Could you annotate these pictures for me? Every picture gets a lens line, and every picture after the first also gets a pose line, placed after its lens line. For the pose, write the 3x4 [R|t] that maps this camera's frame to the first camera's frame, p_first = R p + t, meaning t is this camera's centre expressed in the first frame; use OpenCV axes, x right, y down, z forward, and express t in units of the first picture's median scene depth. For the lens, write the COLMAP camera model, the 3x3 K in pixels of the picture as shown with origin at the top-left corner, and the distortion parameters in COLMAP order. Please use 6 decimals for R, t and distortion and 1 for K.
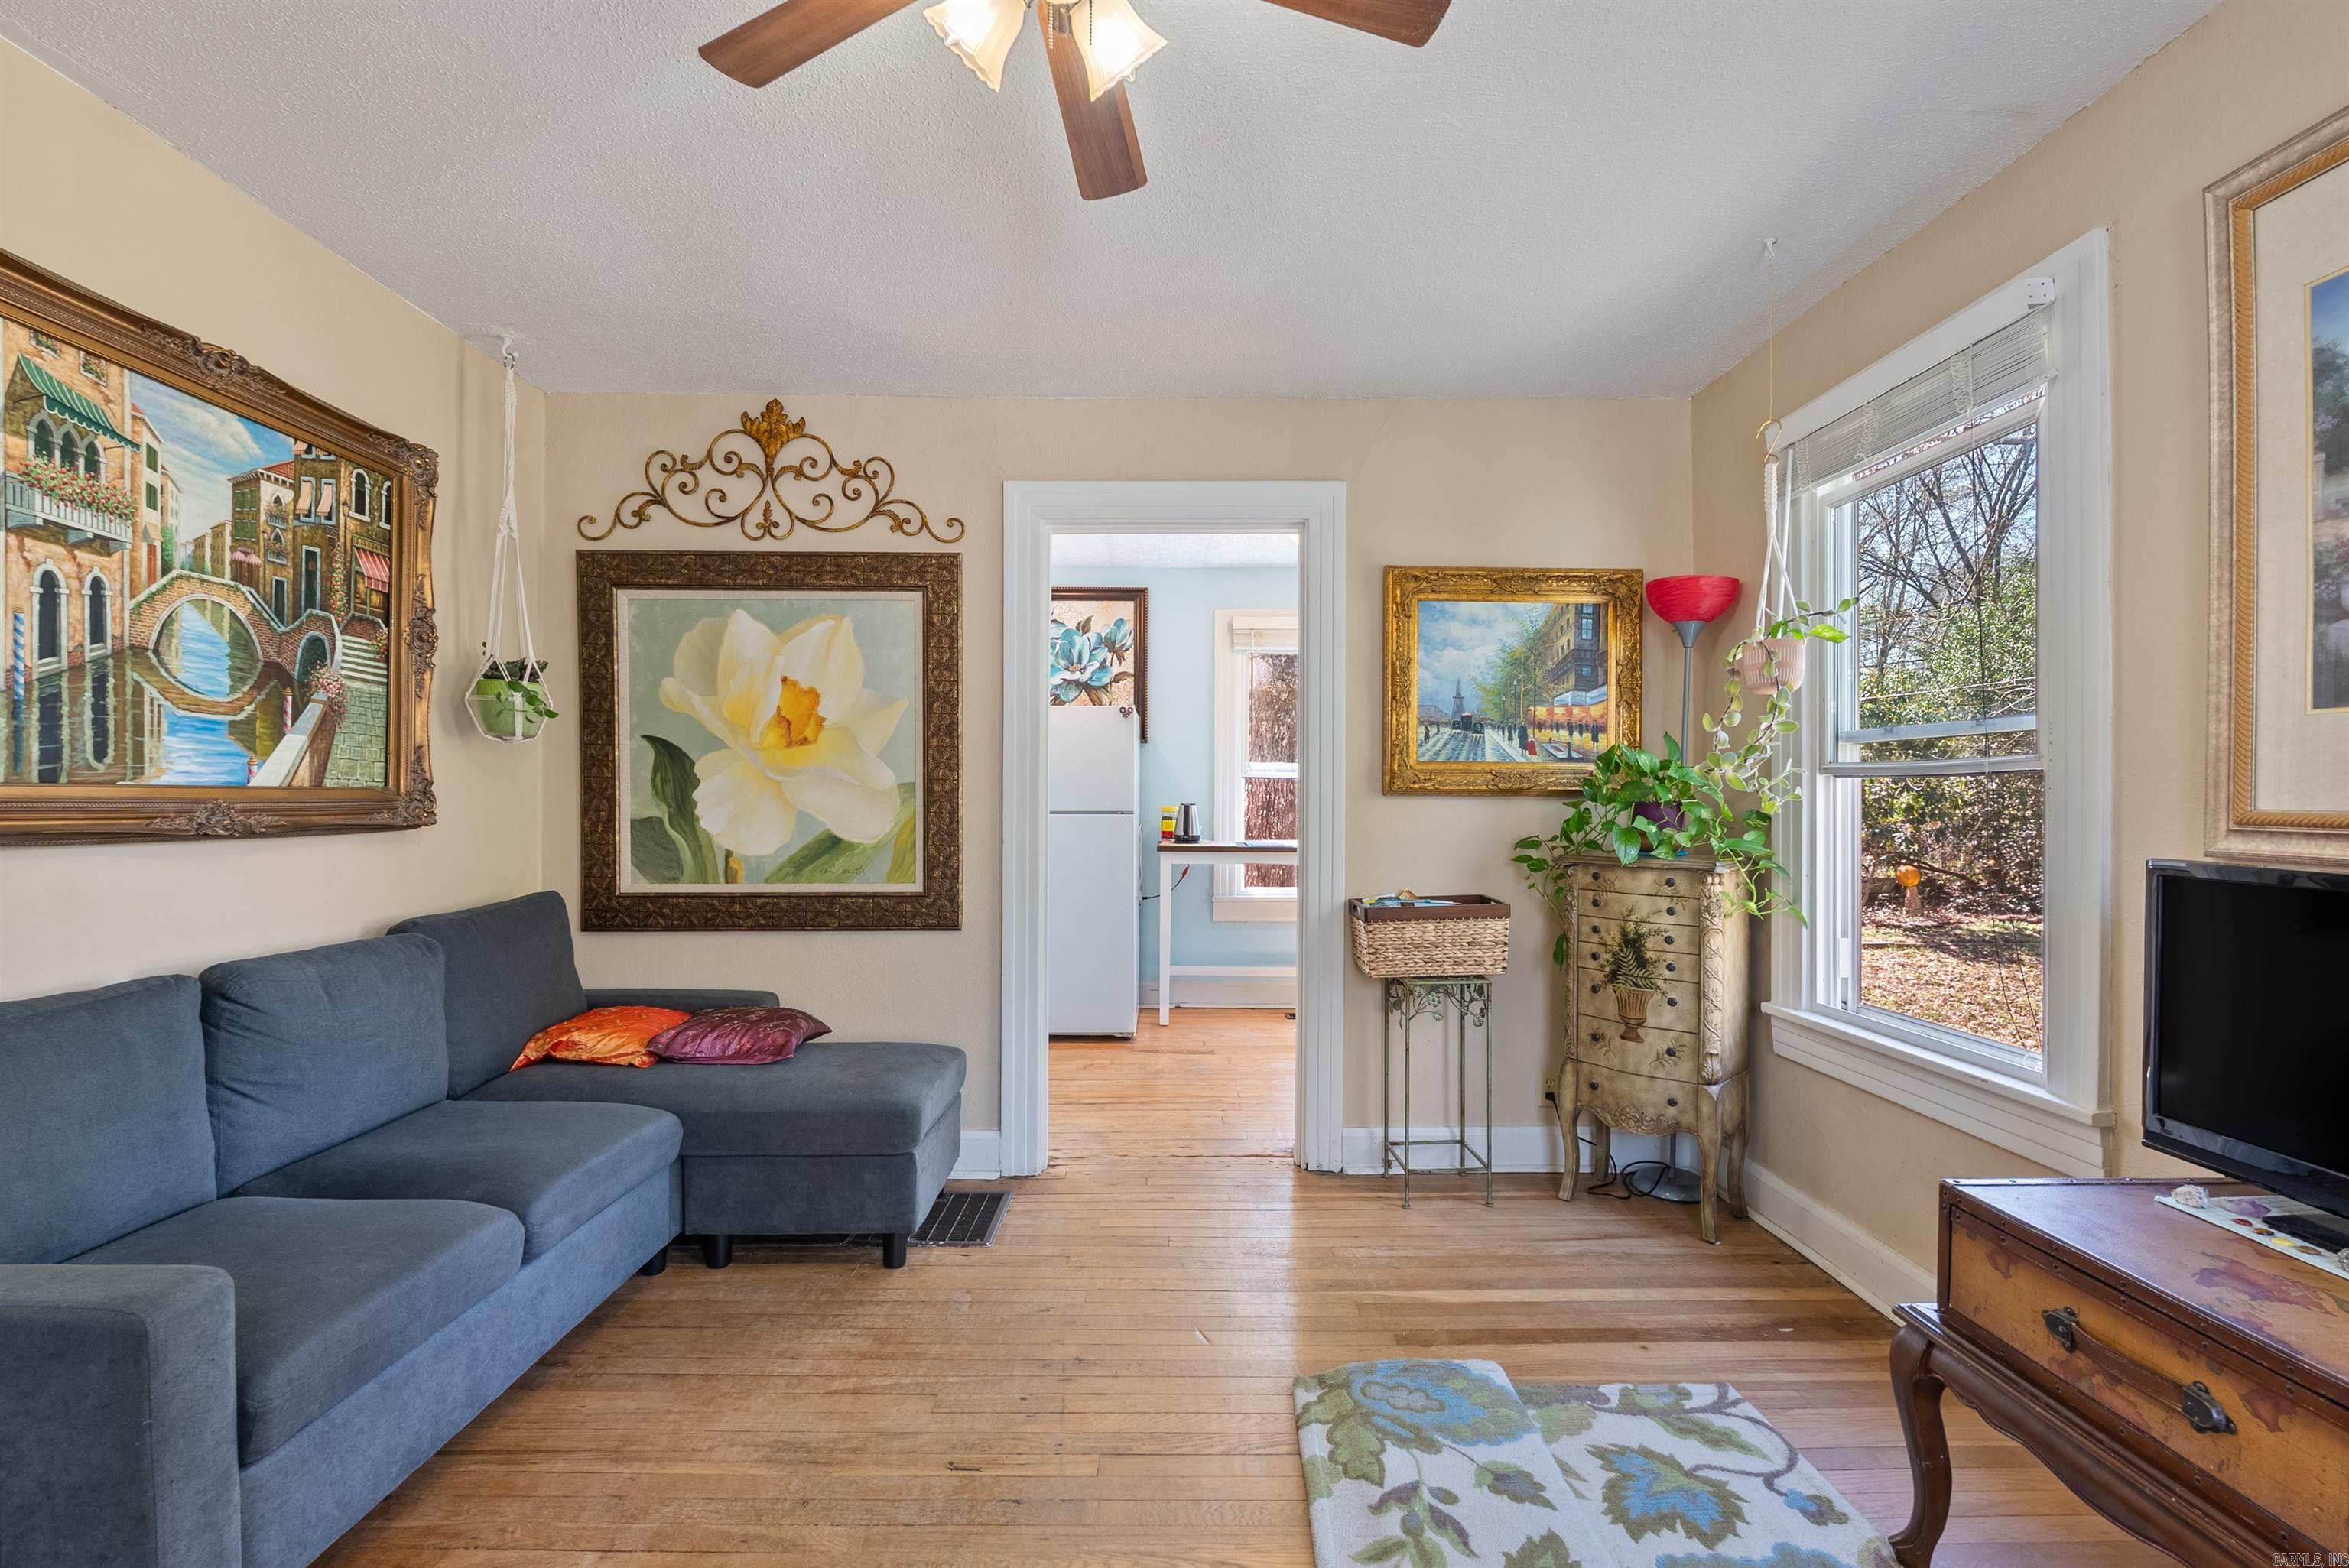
lens RADIAL K [[1038.9, 0, 1176.2], [0, 1038.9, 801.9], [0, 0, 1]] dist [-0.006785, 0.000845]
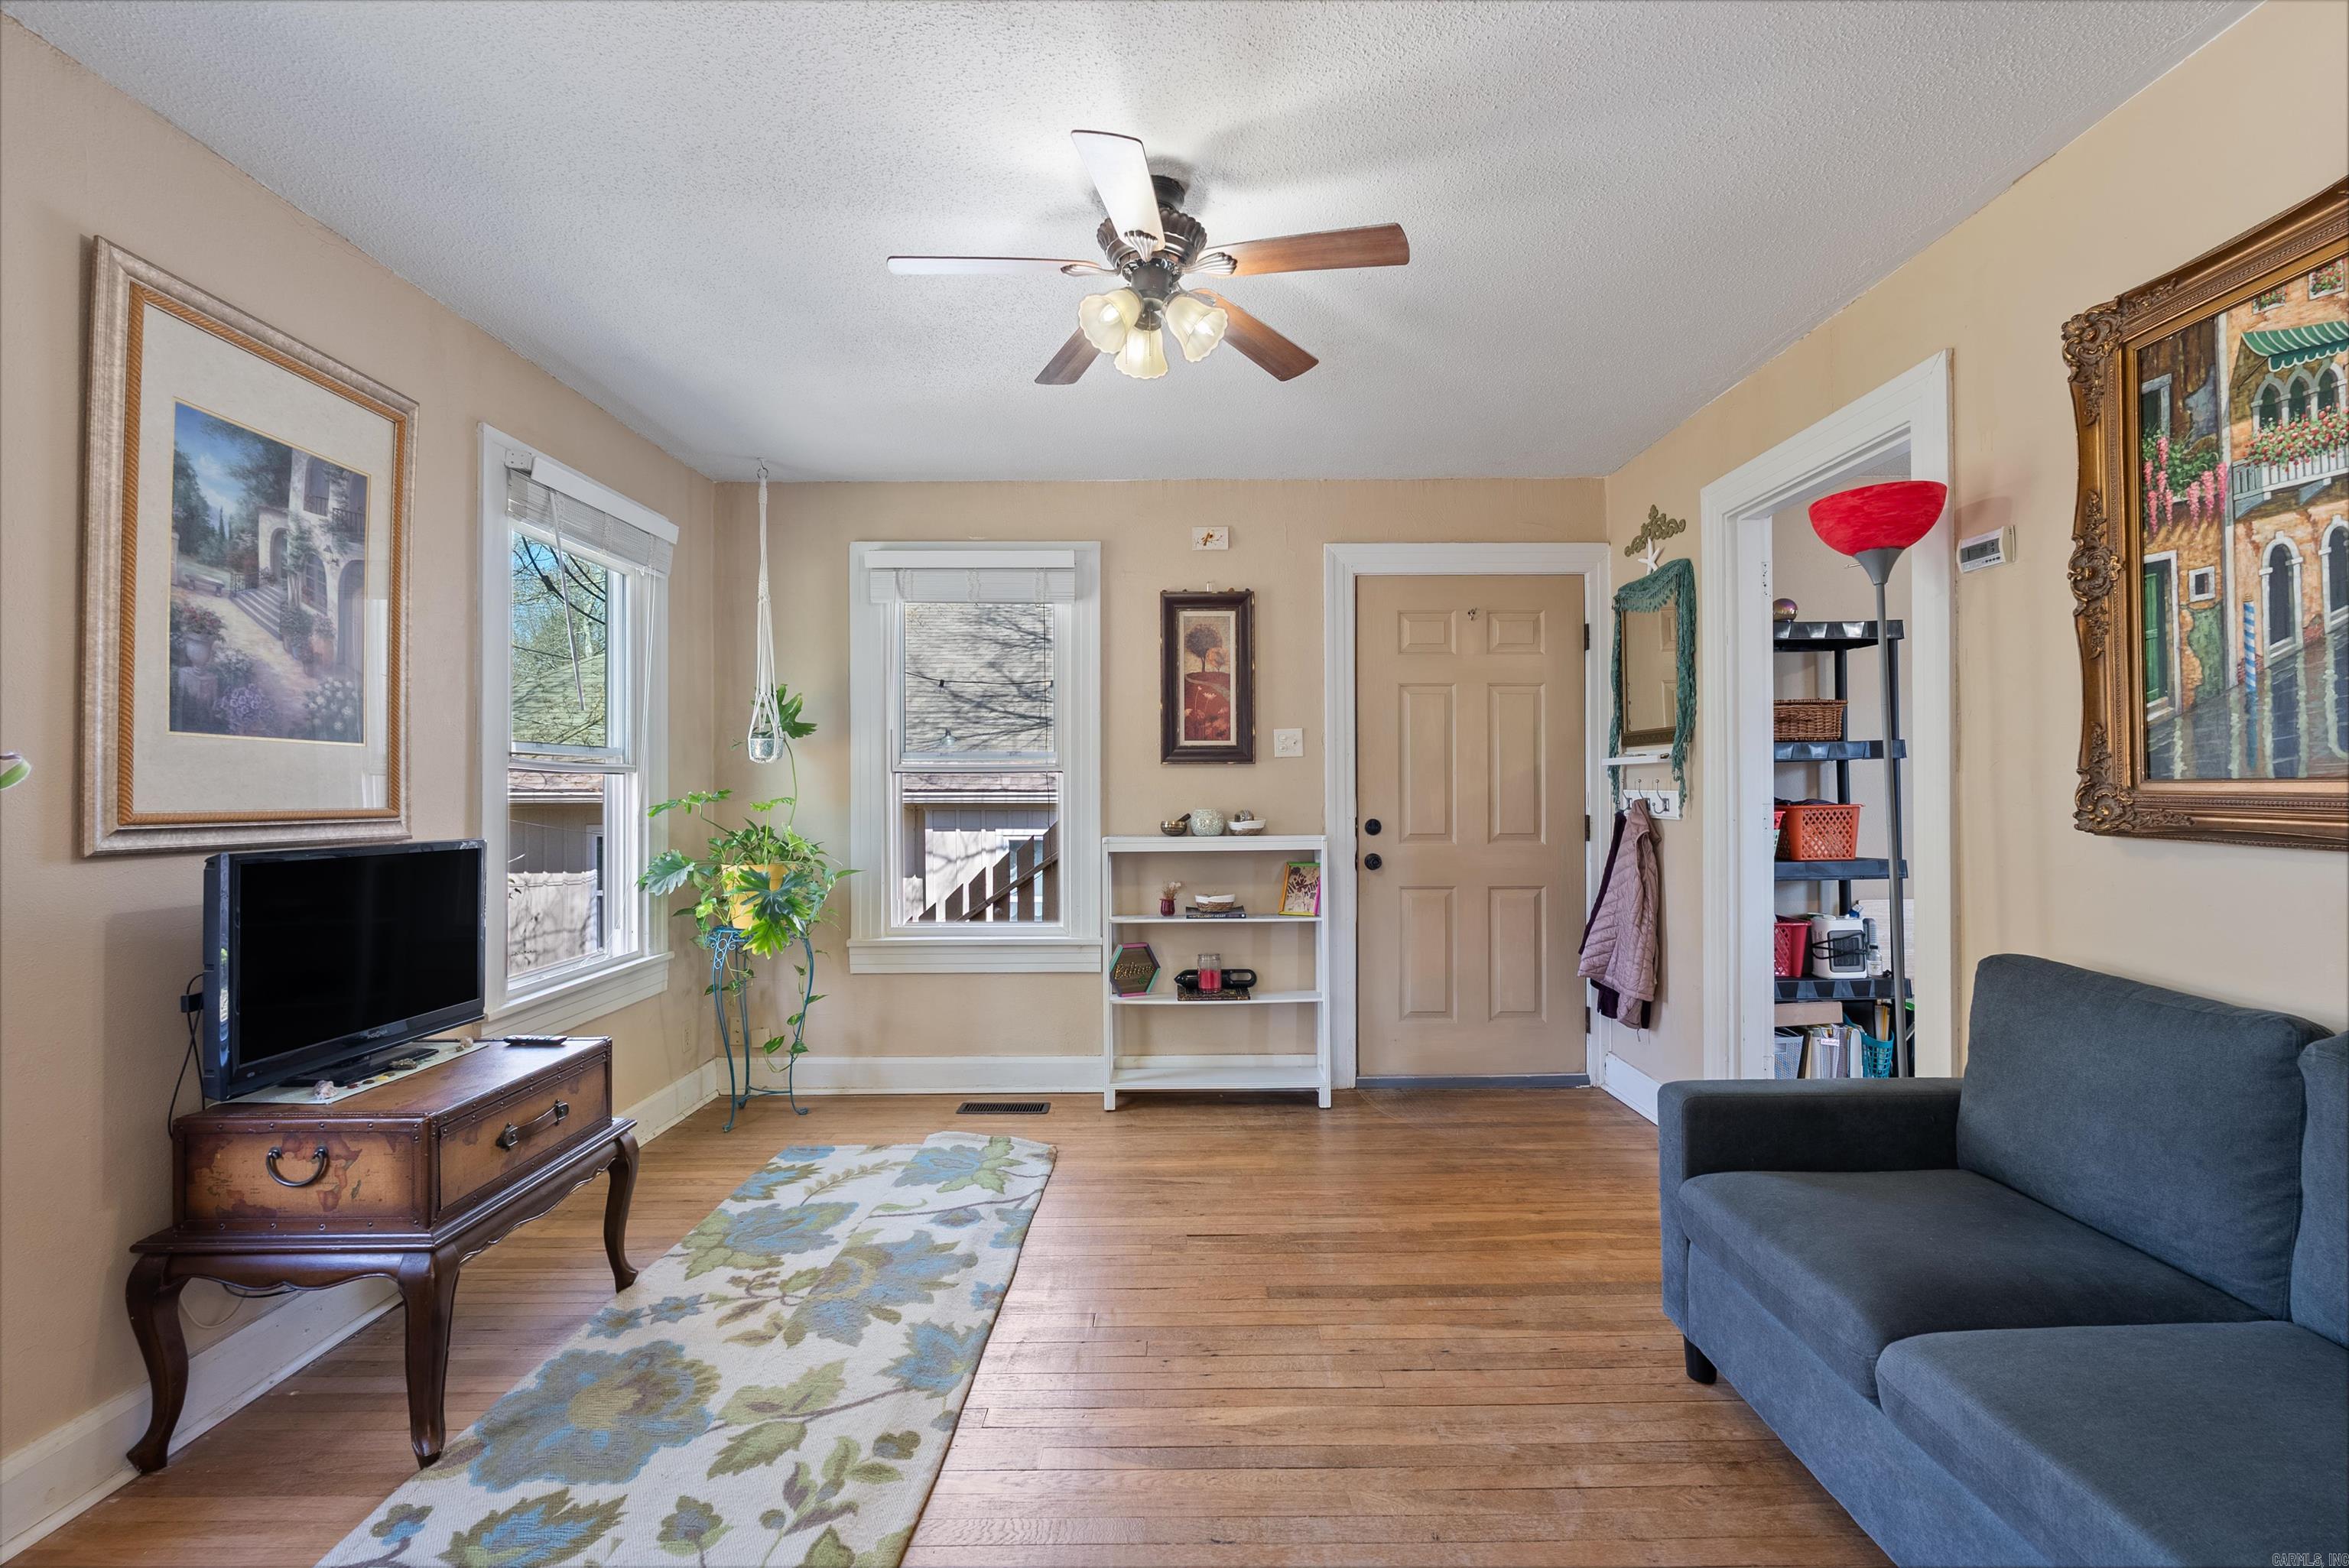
lens RADIAL K [[1038.9, 0, 1180.4], [0, 1038.9, 781.7], [0, 0, 1]] dist [-0.006785, 0.000845]
pose [[-0.999926, 0.003797, 0.011594, -0.079985], [0.003793, 0.999993, -0.000423, -0.011153], [-0.011595, -0.000379, -0.999933, 1.143138]]
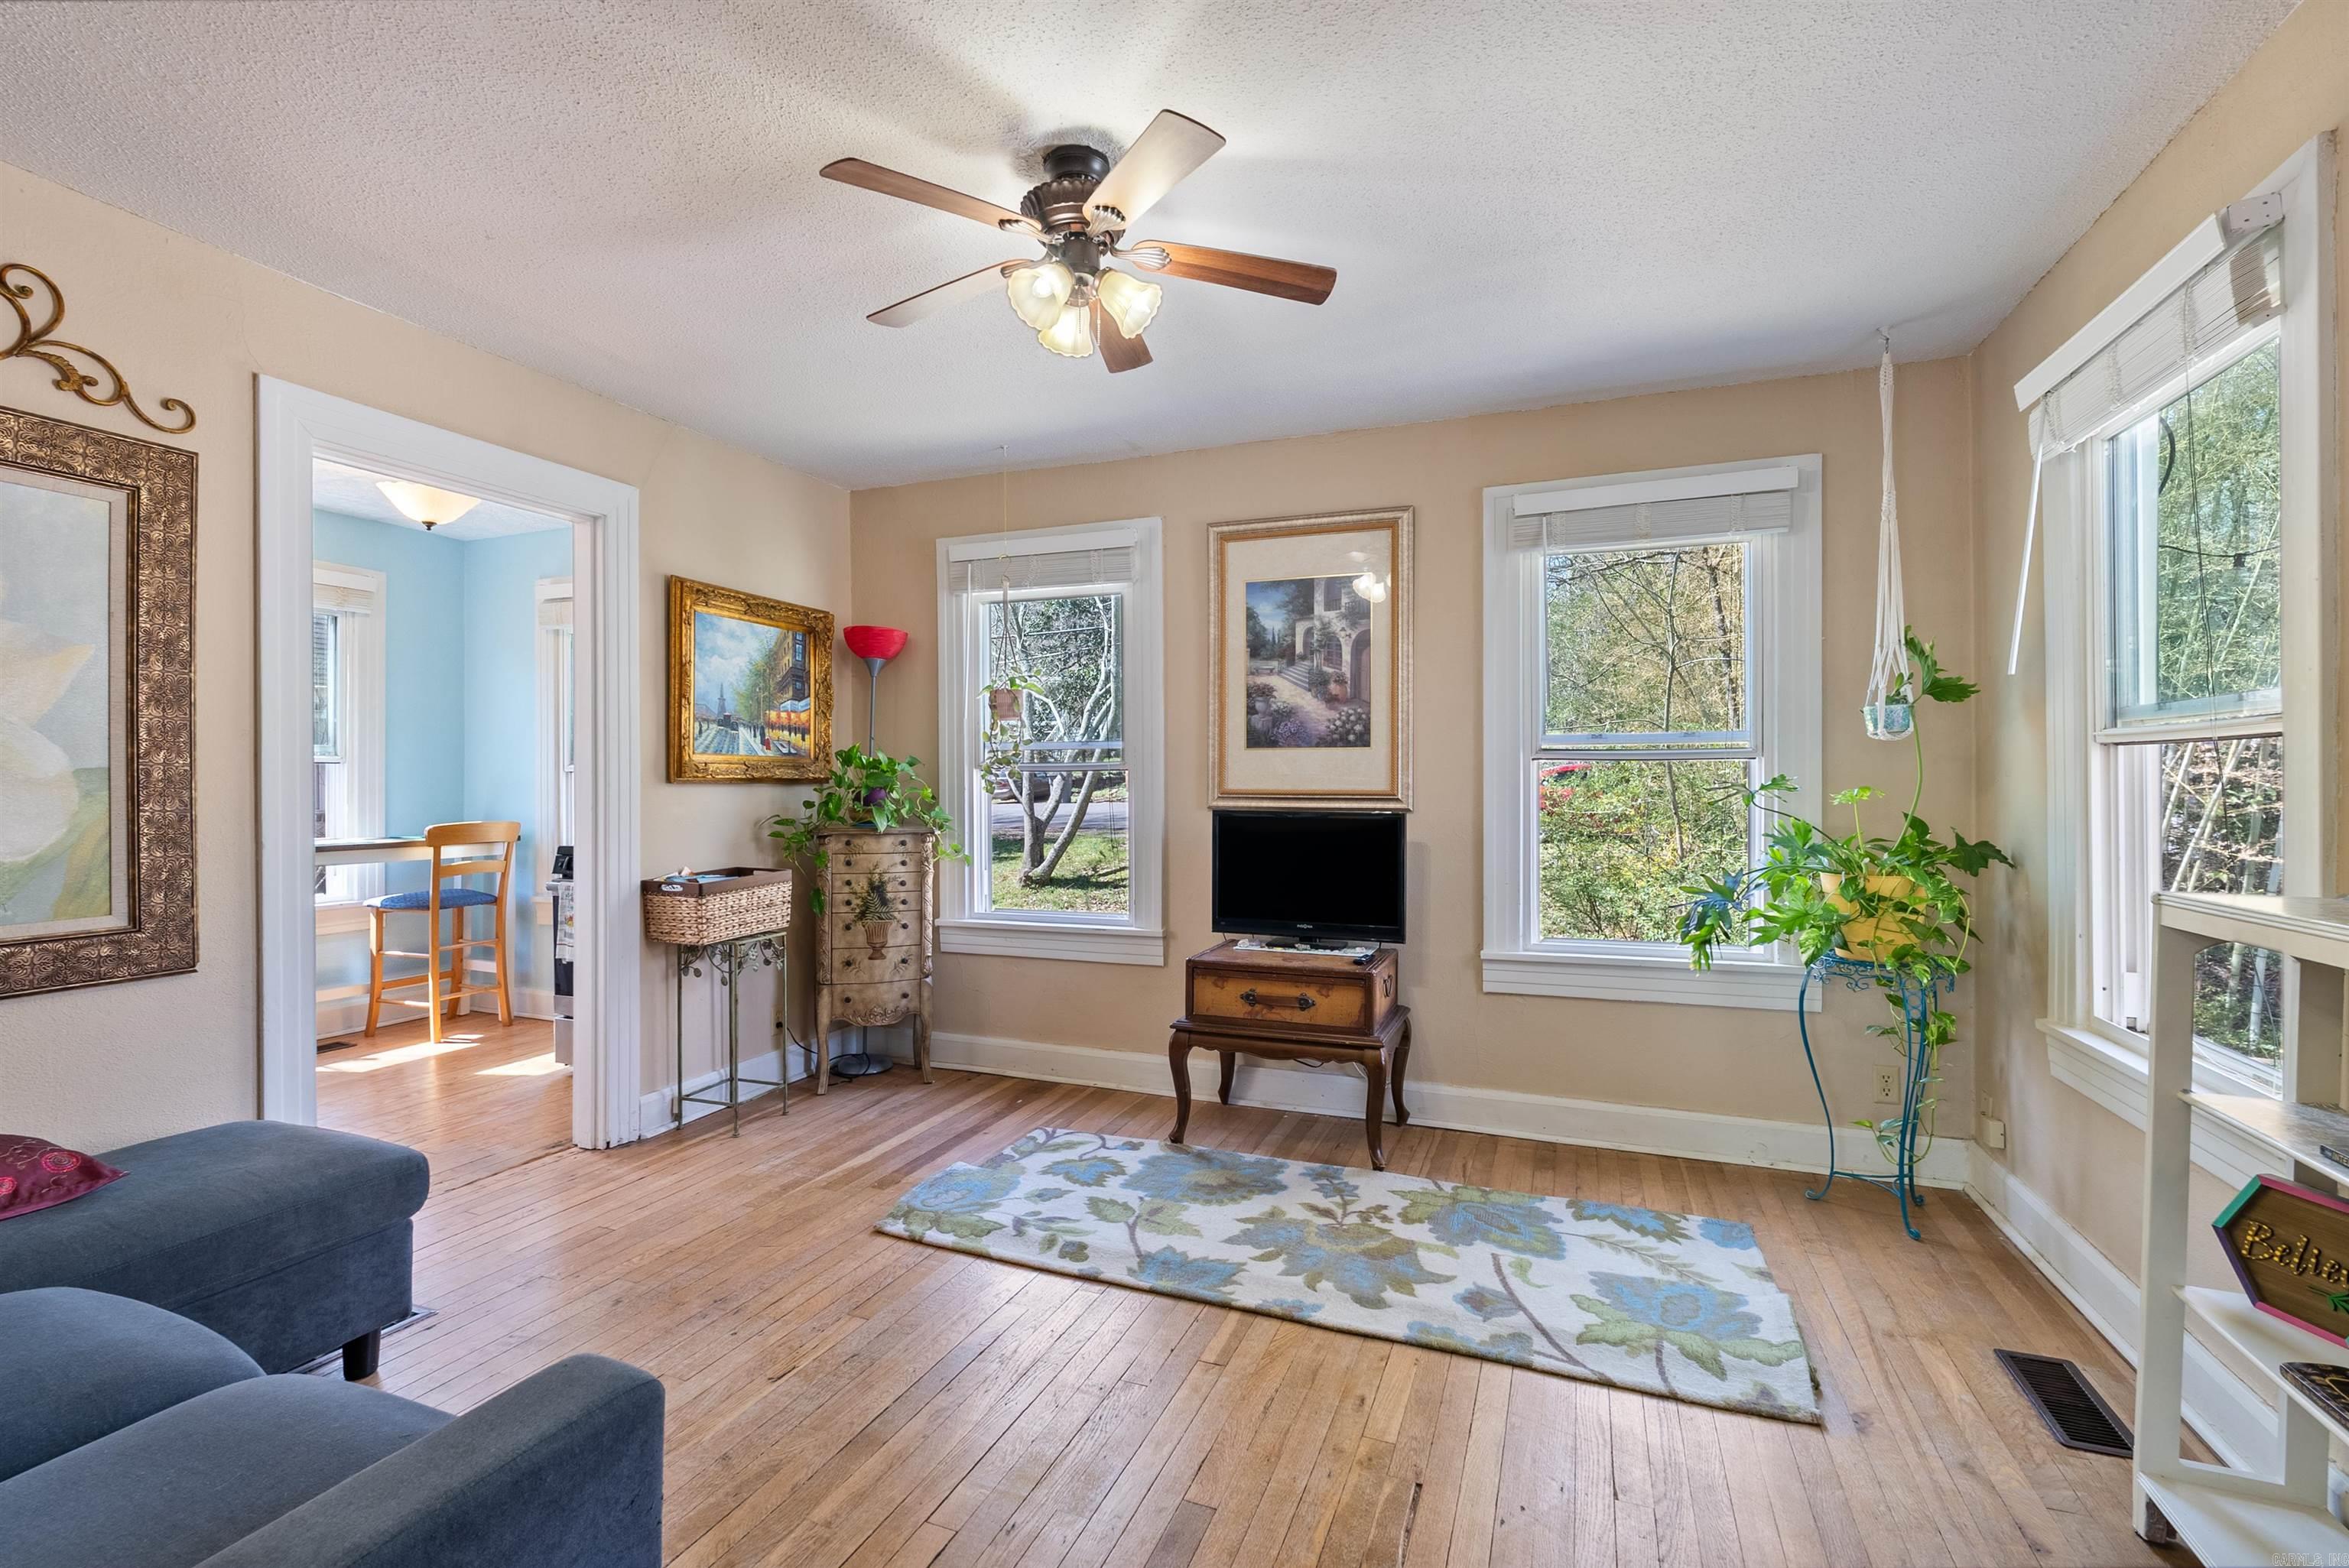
lens RADIAL K [[1038.9, 0, 1174.5], [0, 1038.9, 783.3], [0, 0, 1]] dist [-0.006785, 0.000845]
pose [[0.375246, -0.004075, 0.926916, -0.678245], [0.008136, 0.999966, 0.001103, -0.003758], [-0.926890, 0.007127, 0.375267, 0.103192]]
